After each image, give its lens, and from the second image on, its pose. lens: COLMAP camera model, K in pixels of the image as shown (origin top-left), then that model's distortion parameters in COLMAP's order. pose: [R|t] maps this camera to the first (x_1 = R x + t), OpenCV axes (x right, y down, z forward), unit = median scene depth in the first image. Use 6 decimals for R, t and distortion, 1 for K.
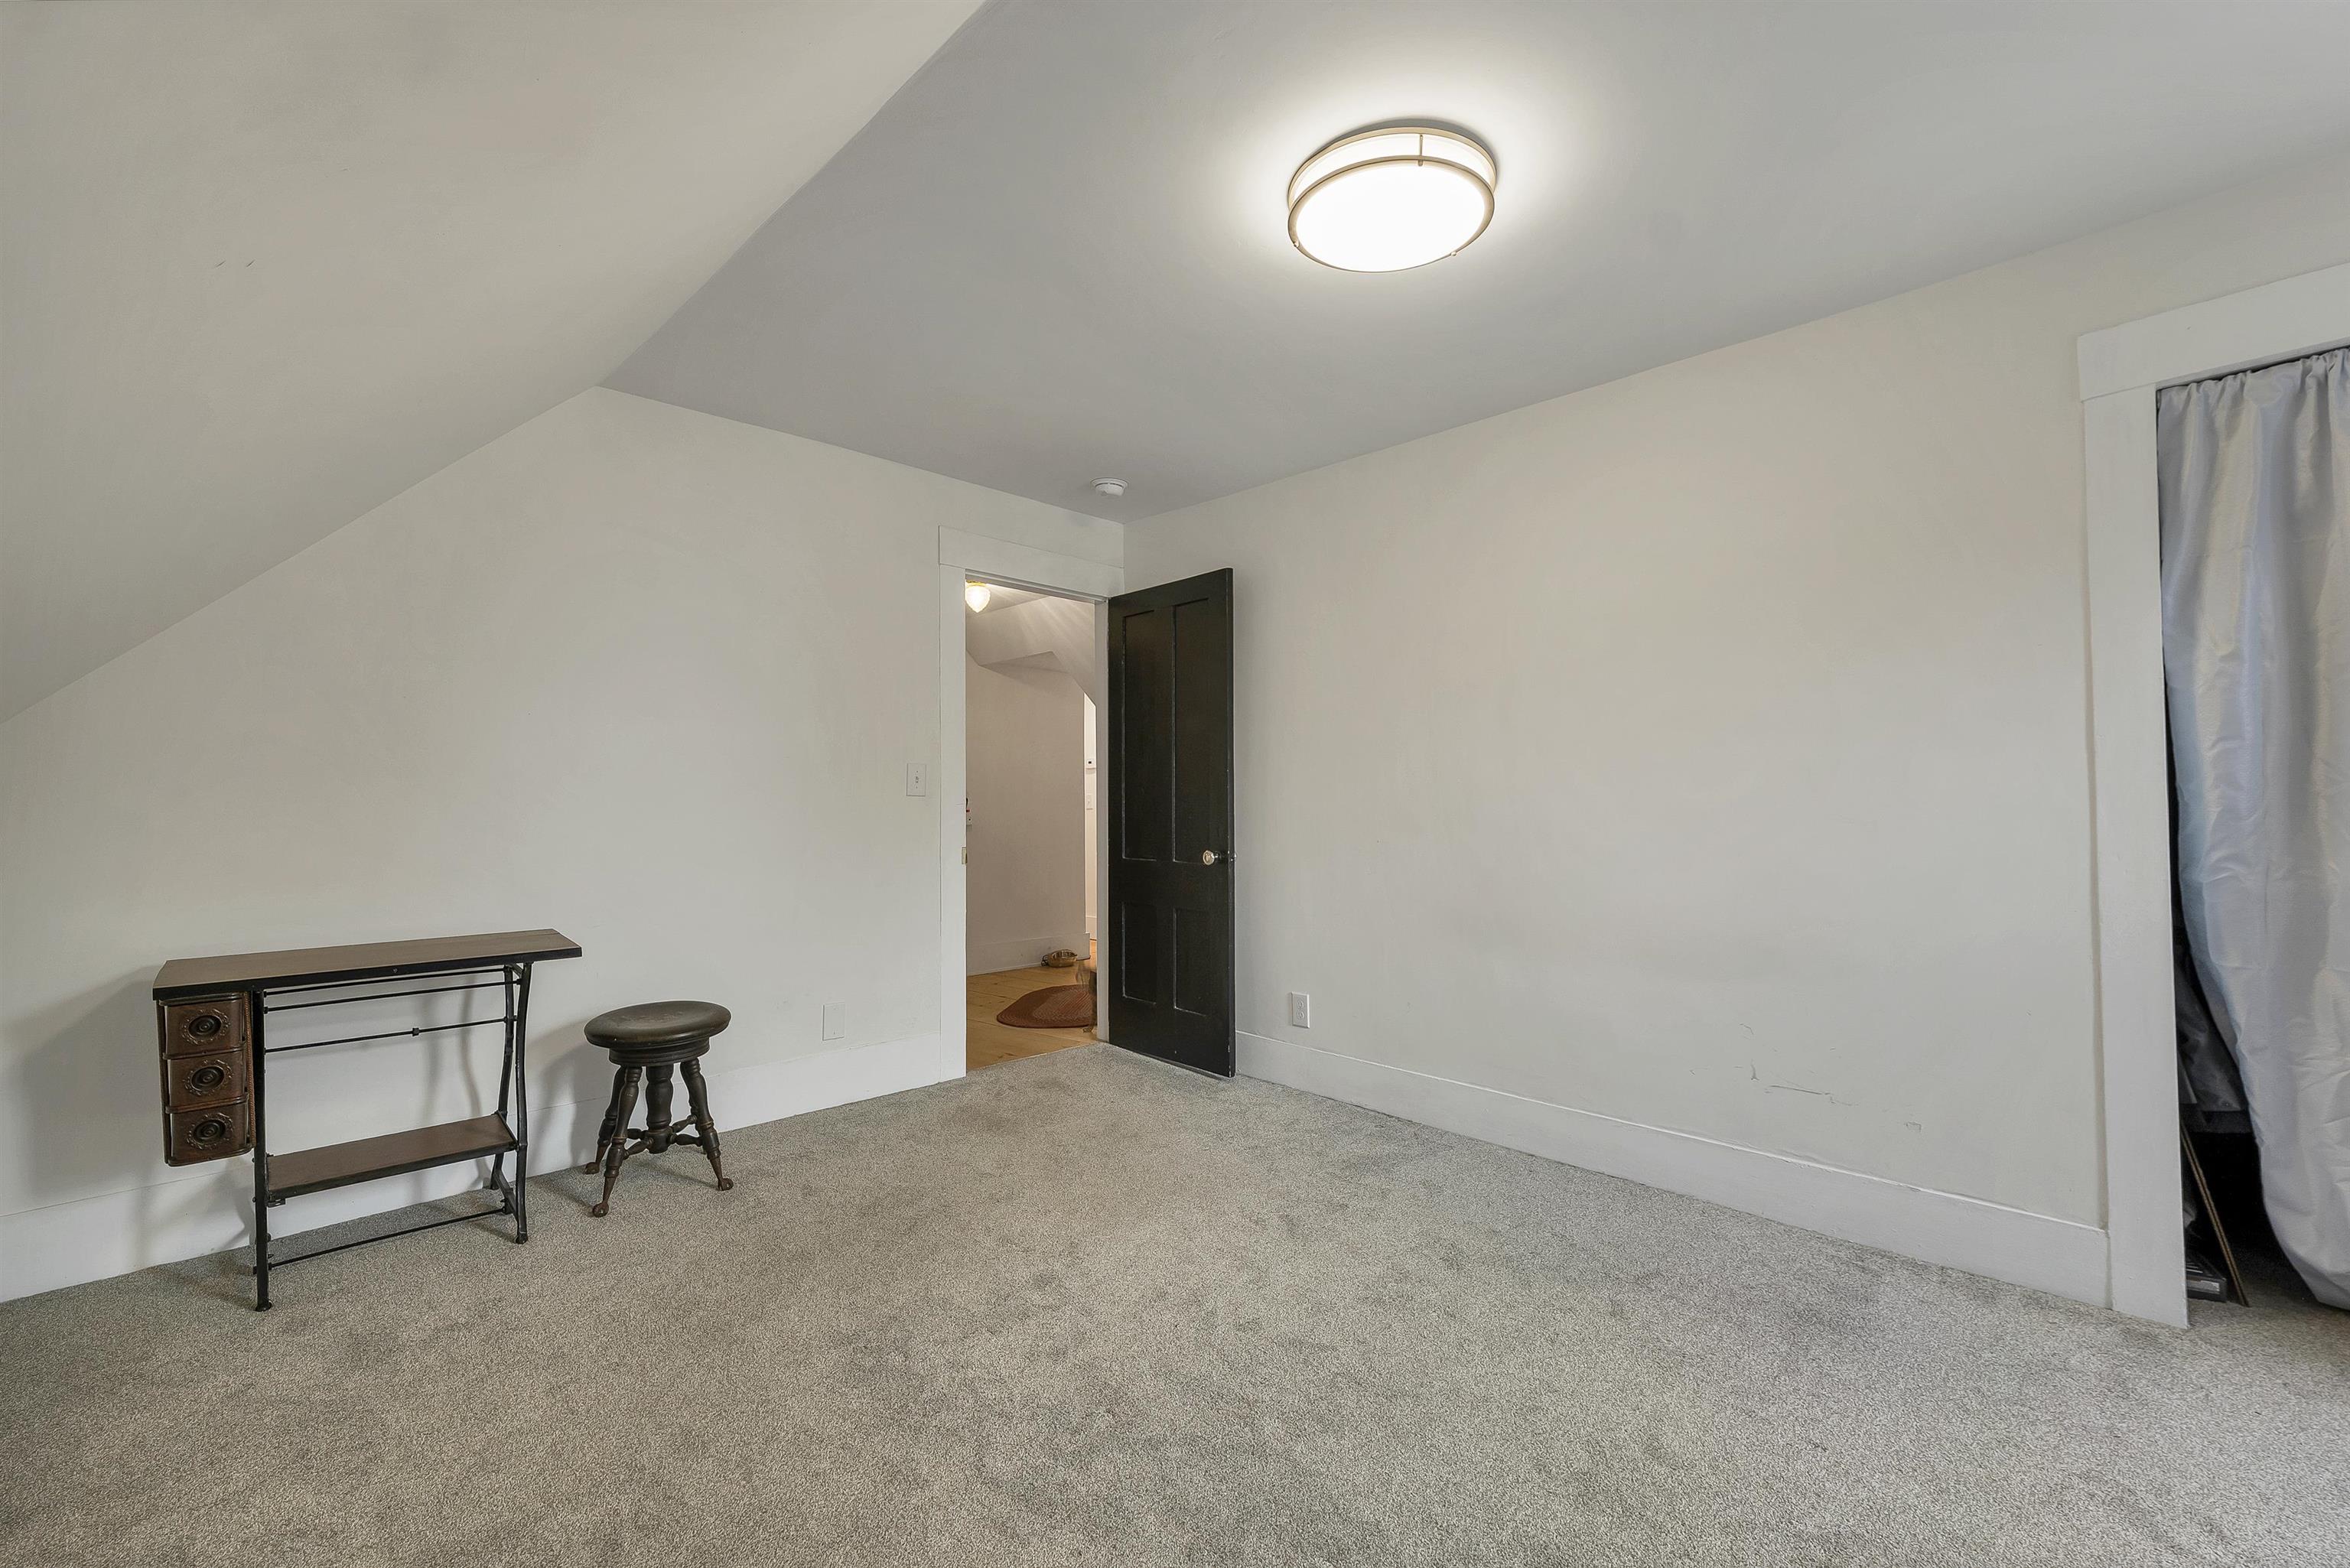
lens RADIAL K [[993.7, 0, 1157.1], [0, 993.7, 786.6], [0, 0, 1]] dist [0.000765, 0.000222]
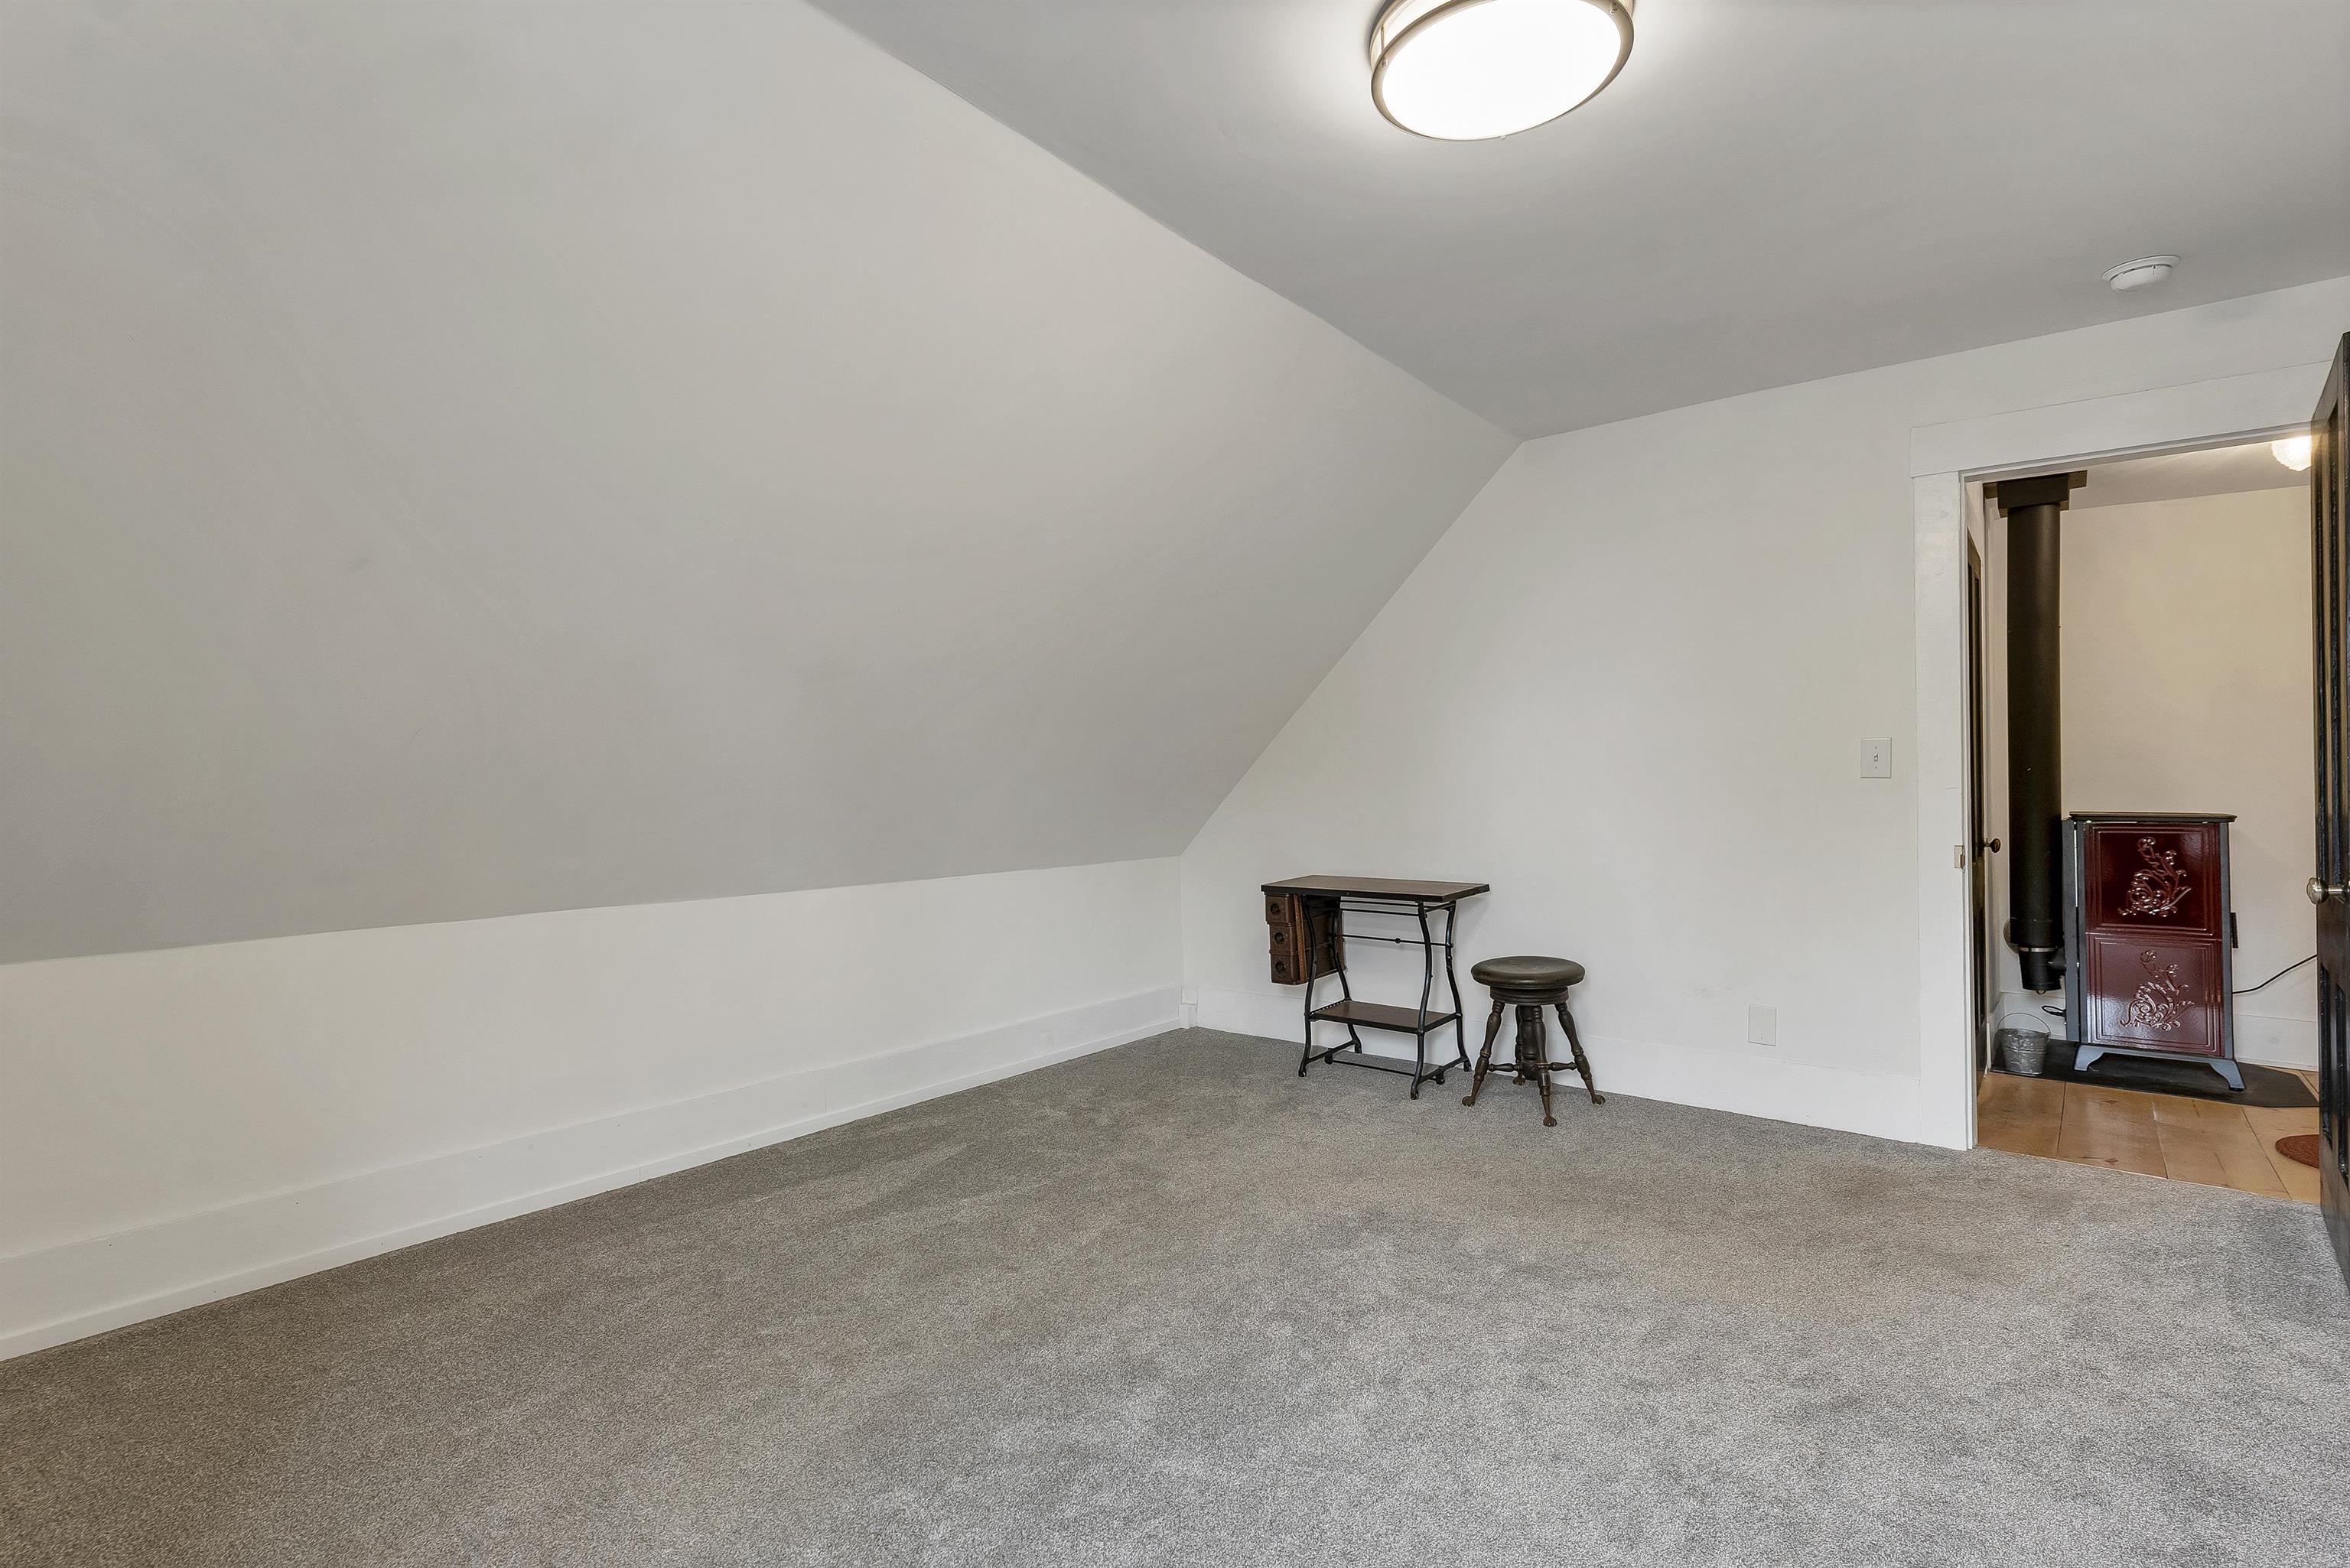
lens RADIAL K [[1117.6, 0, 1184.0], [0, 1117.6, 808.1], [0, 0, 1]] dist [0.000842, 0.000078]
pose [[0.119802, 0.024997, -0.992483, 0.799964], [0.020457, 0.999409, 0.027641, -0.003767], [0.992587, -0.023615, 0.119220, 0.449976]]
